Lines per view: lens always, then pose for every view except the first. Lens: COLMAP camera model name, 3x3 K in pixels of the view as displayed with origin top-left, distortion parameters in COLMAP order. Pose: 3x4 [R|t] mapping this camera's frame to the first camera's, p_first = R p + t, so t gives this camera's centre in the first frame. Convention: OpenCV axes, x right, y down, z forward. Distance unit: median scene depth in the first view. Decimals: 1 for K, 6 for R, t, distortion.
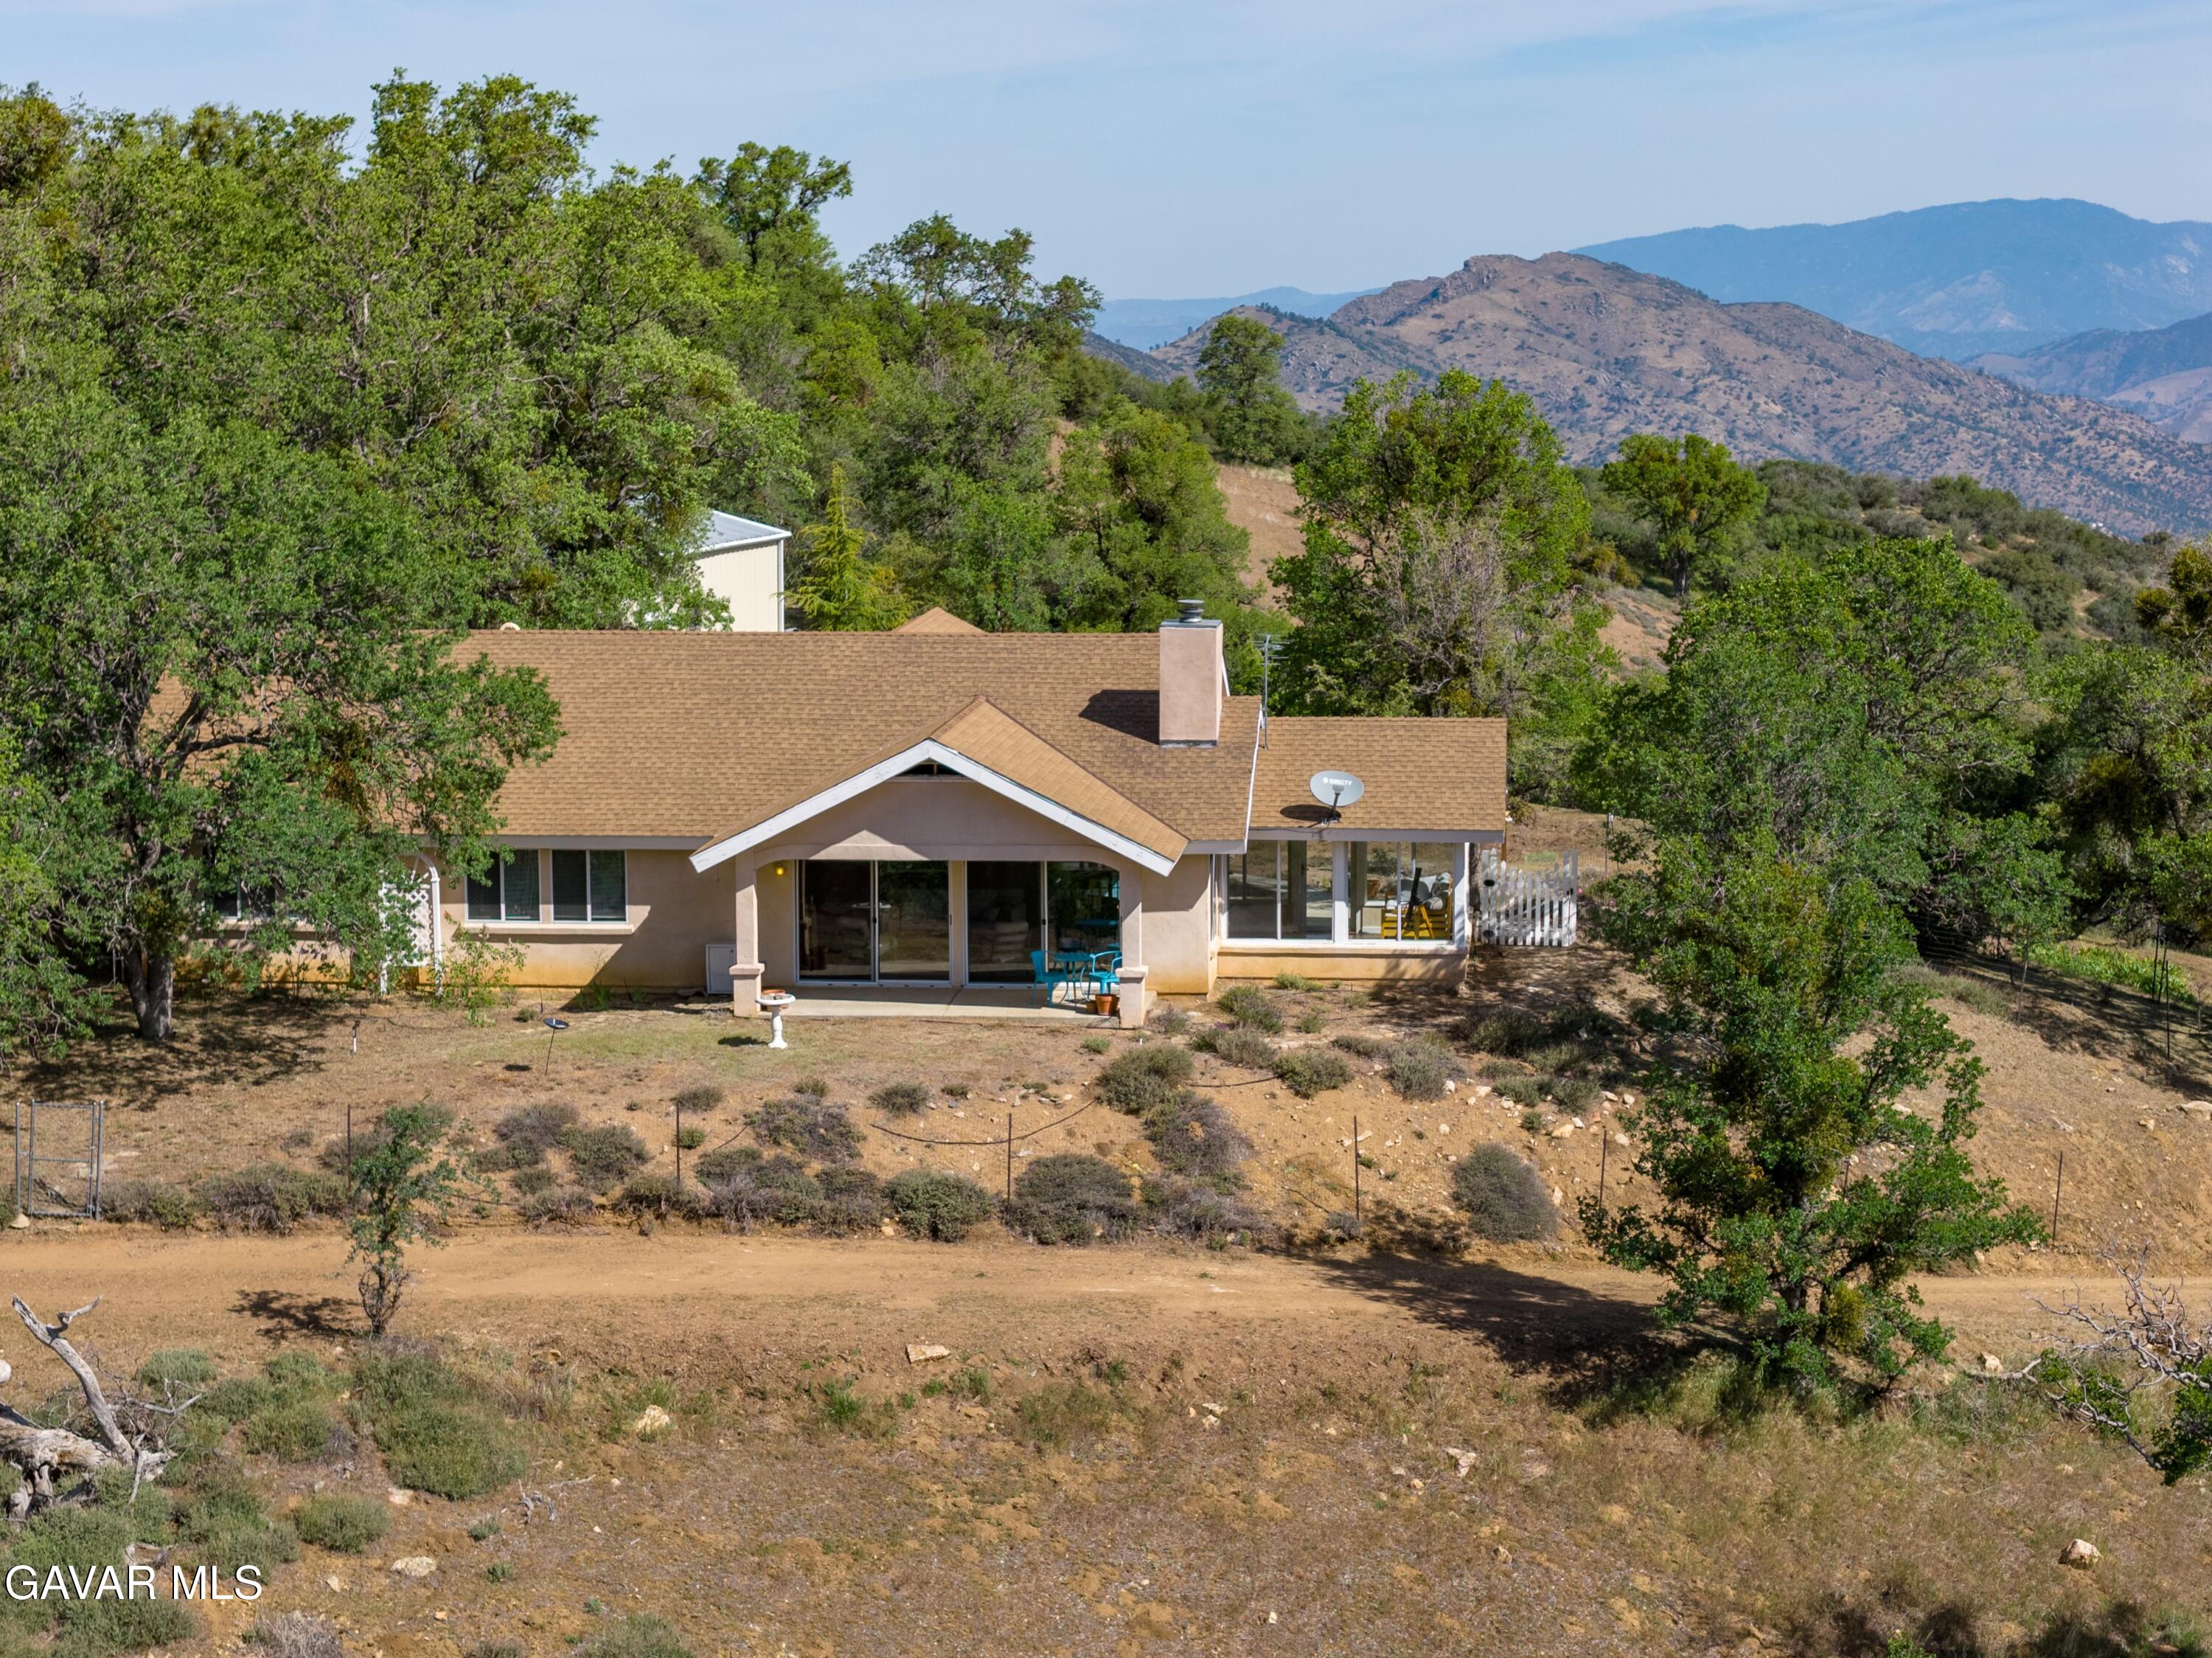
lens RADIAL K [[4508.5, 0, 1106.0], [0, 4508.5, 829.0], [0, 0, 1]] dist [-0.237771, 0.994670]
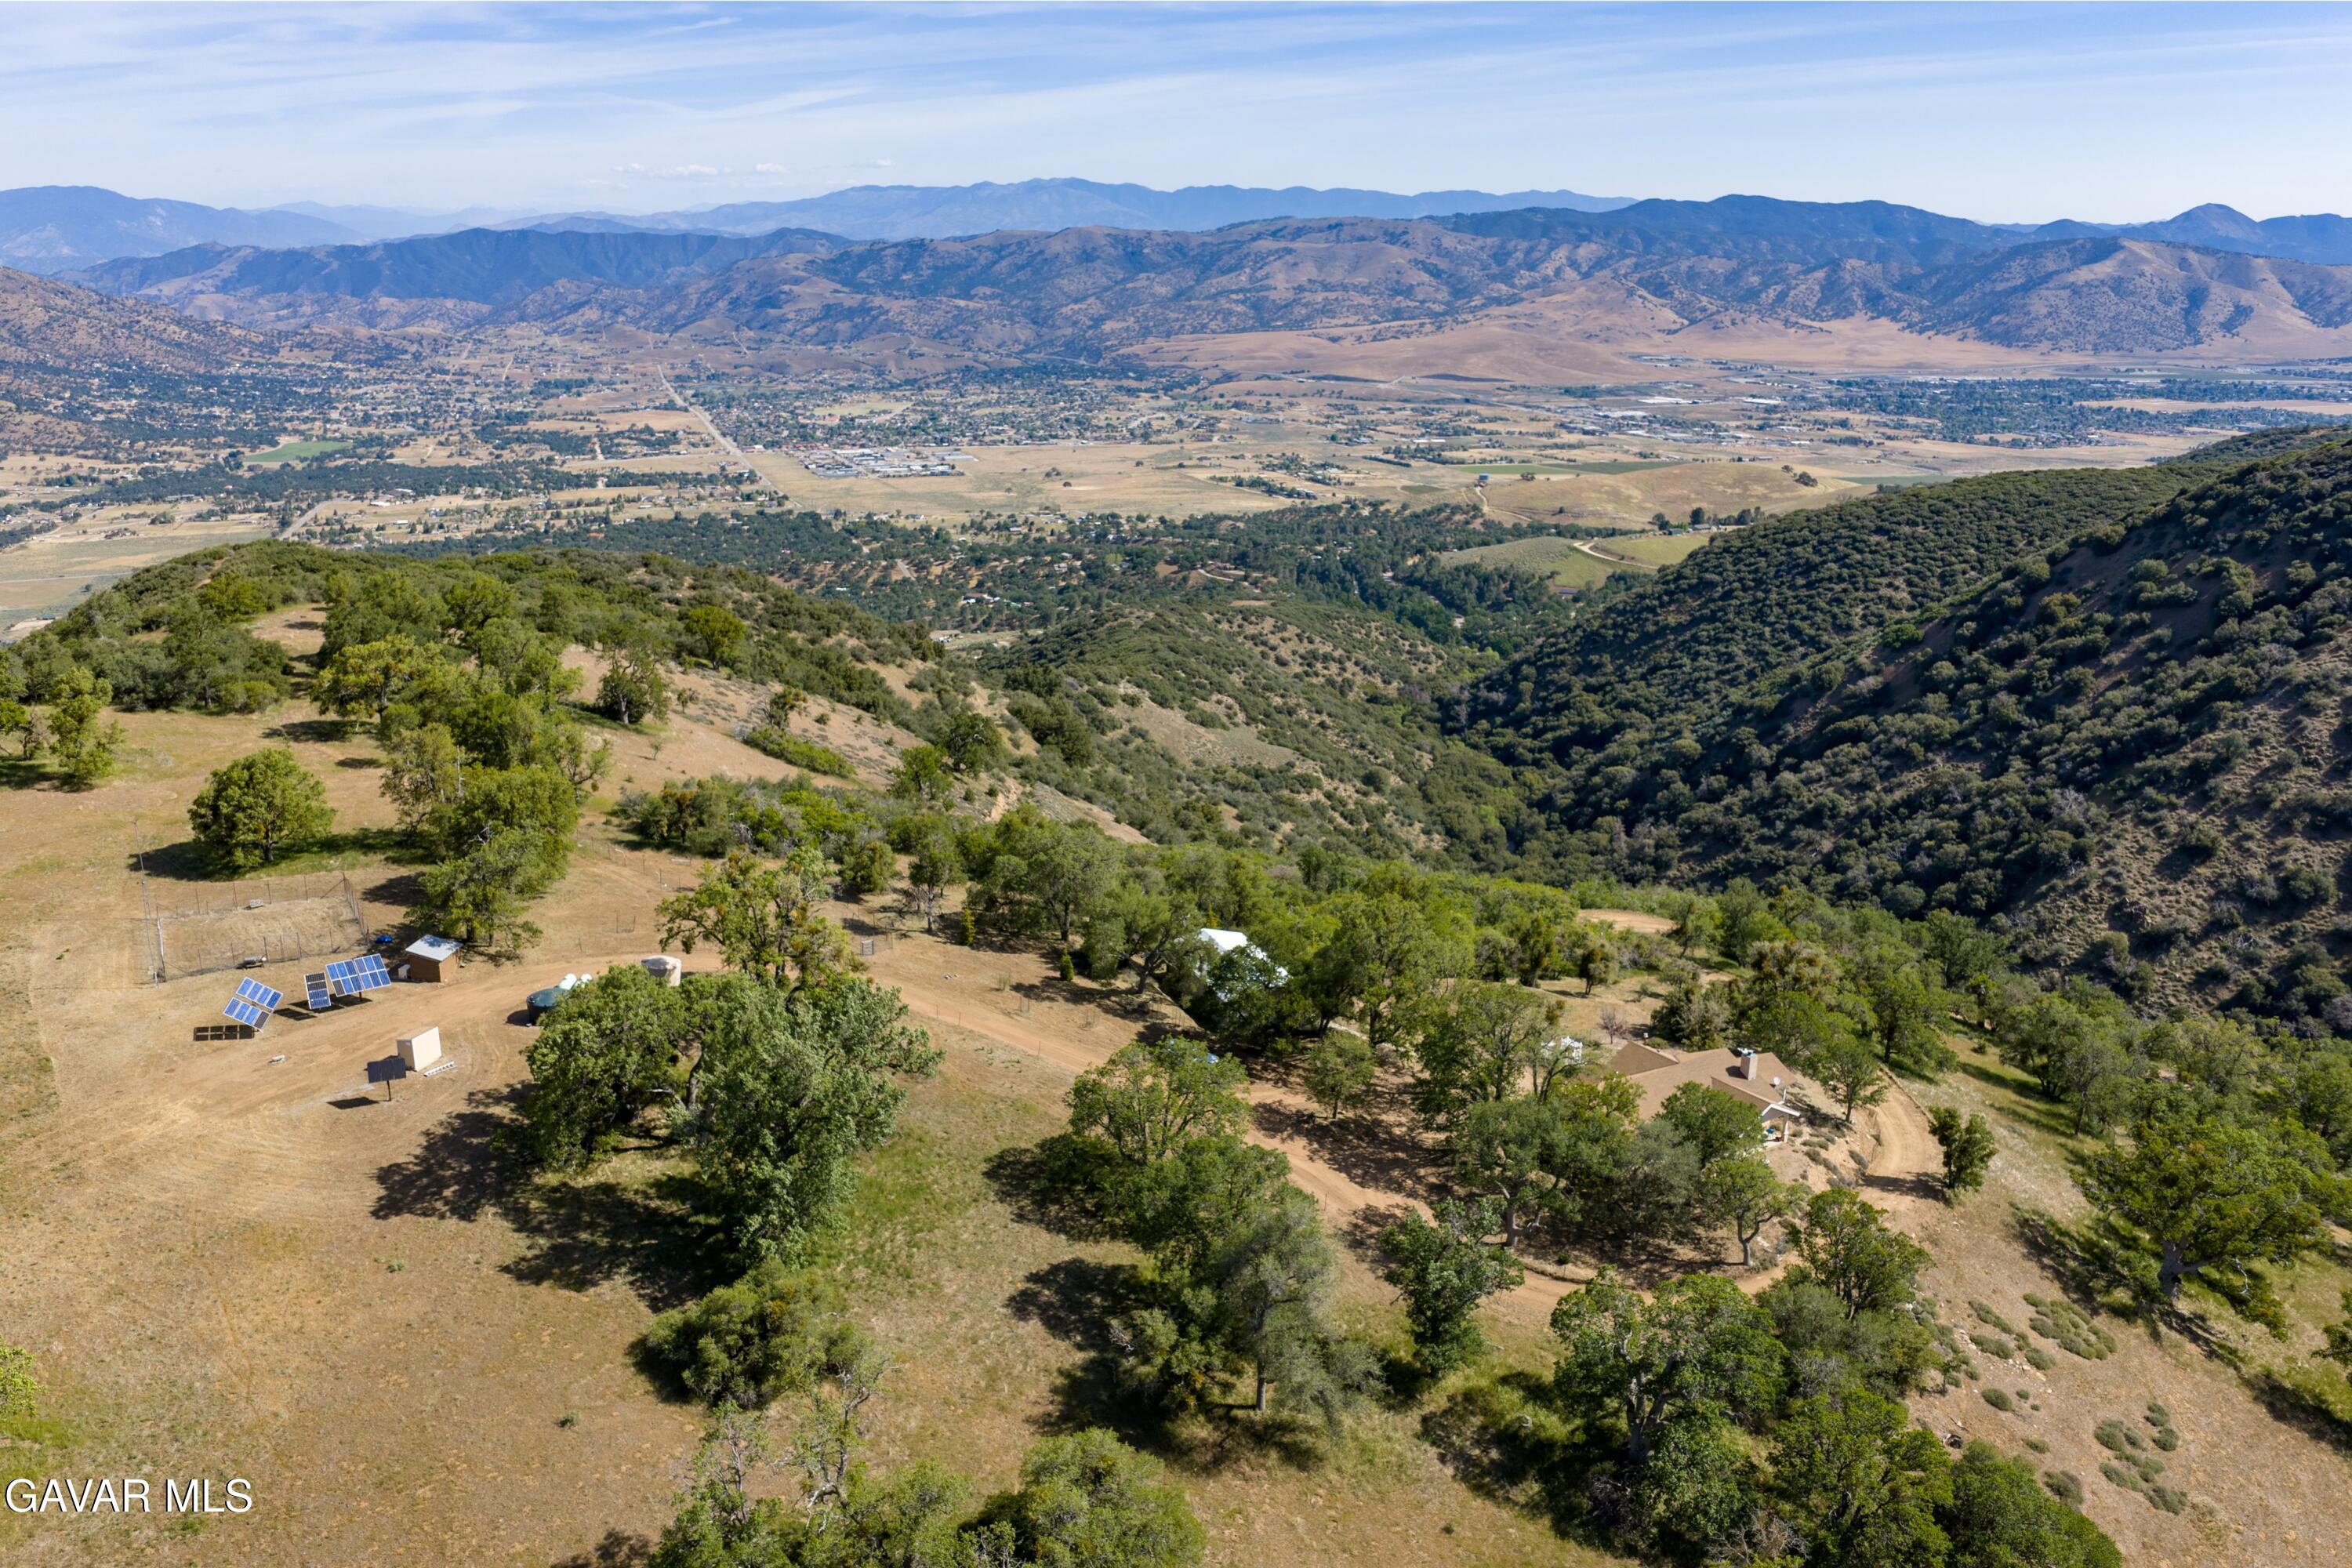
lens RADIAL K [[1943.8, 0, 1182.3], [0, 1943.8, 812.8], [0, 0, 1]] dist [0.027987, -0.058622]
pose [[0.762135, -0.185136, 0.620383, -1.946348], [0.077390, 0.977423, 0.196611, -0.866959], [-0.642776, -0.101833, 0.759256, -0.247324]]
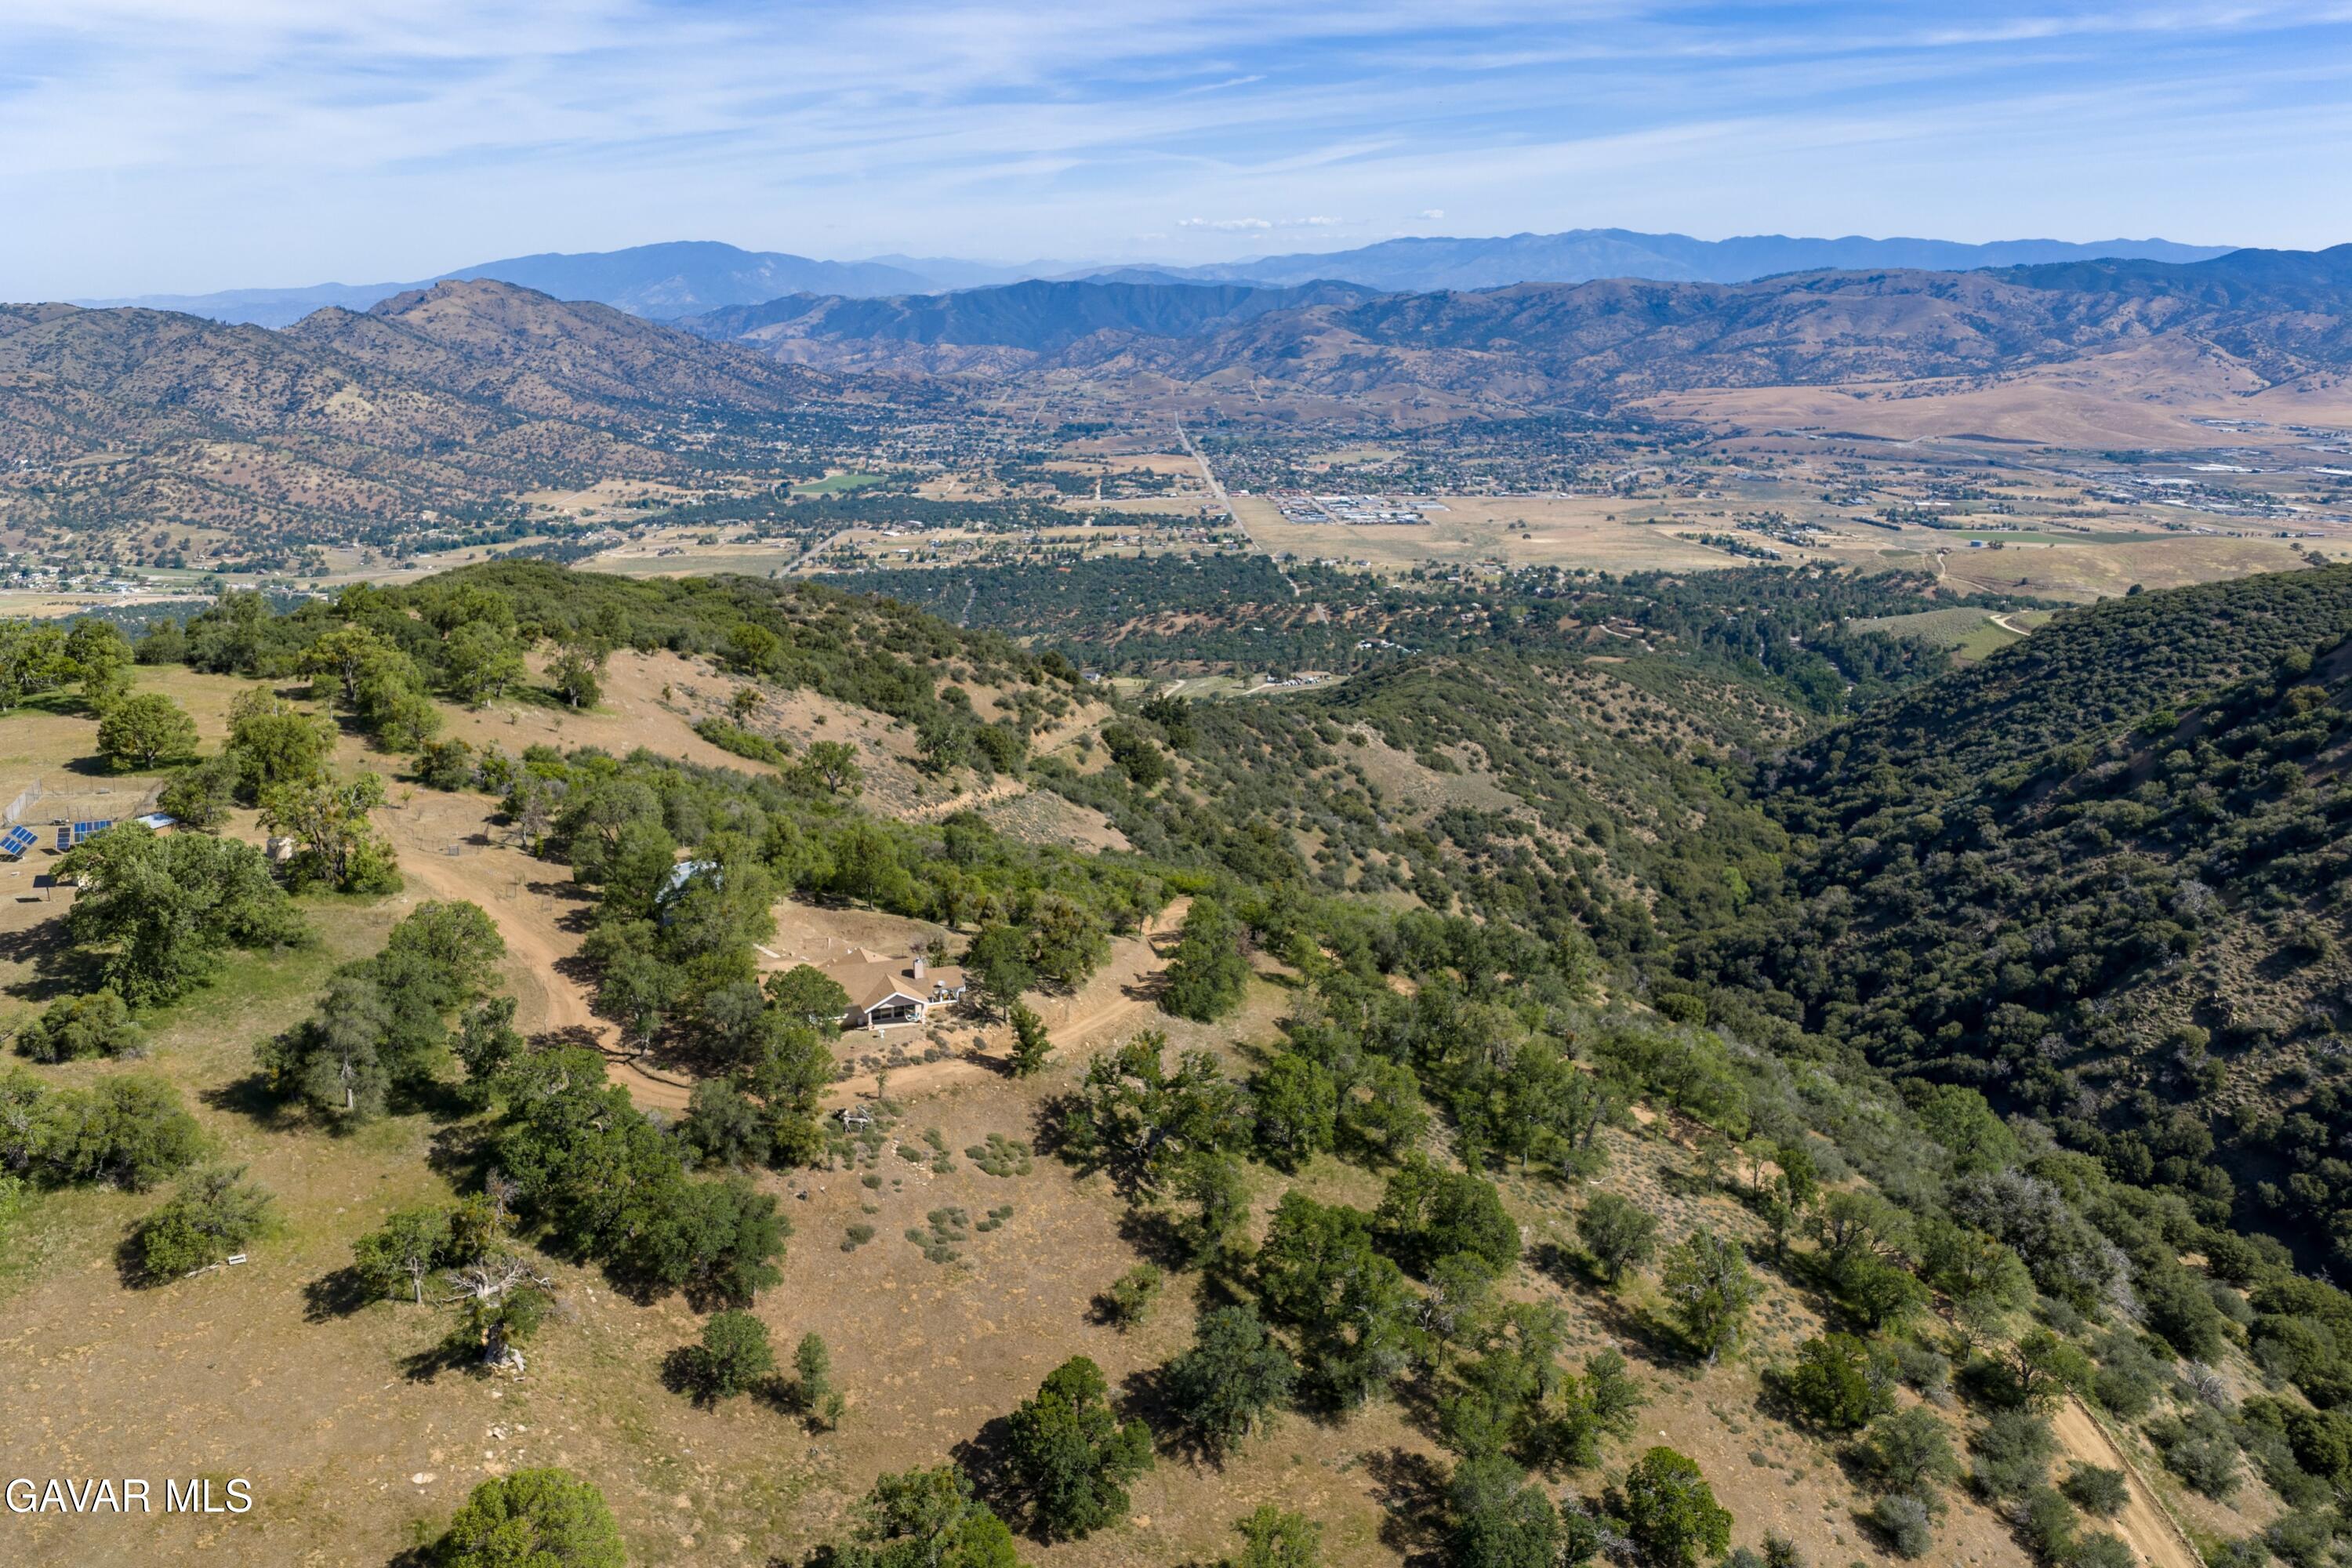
lens RADIAL K [[1946.8, 0, 1181.9], [0, 1946.8, 804.8], [0, 0, 1]] dist [0.017202, -0.032971]
pose [[0.905545, -0.109248, 0.409942, -0.907232], [0.049918, 0.987001, 0.152765, -0.801753], [-0.421303, -0.117872, 0.899228, -2.063584]]
